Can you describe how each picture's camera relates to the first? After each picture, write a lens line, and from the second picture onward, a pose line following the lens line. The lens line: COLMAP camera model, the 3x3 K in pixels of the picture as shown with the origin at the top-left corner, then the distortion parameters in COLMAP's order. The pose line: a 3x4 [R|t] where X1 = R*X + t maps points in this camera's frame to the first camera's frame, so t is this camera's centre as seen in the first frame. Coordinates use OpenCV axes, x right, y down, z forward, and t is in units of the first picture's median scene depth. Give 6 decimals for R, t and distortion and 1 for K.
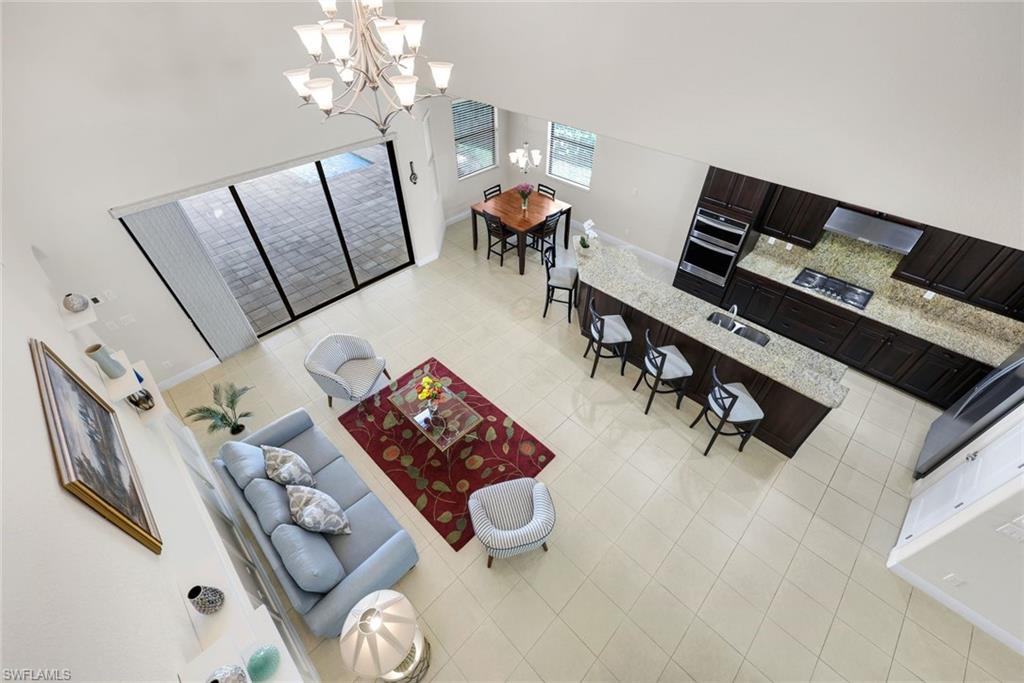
lens RADIAL K [[415.9, 0, 511.7], [0, 415.9, 342.3], [0, 0, 1]] dist [-0.001565, 0.000390]
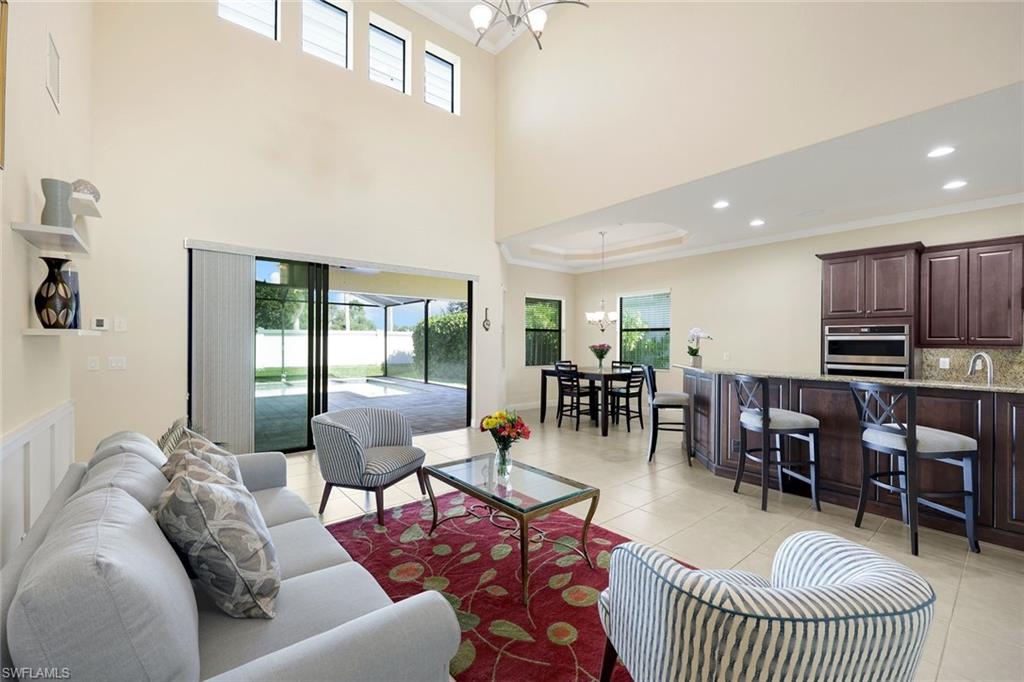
lens RADIAL K [[415.9, 0, 507.9], [0, 415.9, 340.0], [0, 0, 1]] dist [-0.001565, 0.000390]
pose [[0.994914, 0.014433, -0.099687, -0.116862], [-0.078934, 0.726517, -0.682600, 0.364474], [0.062572, 0.686997, 0.723961, 0.431809]]
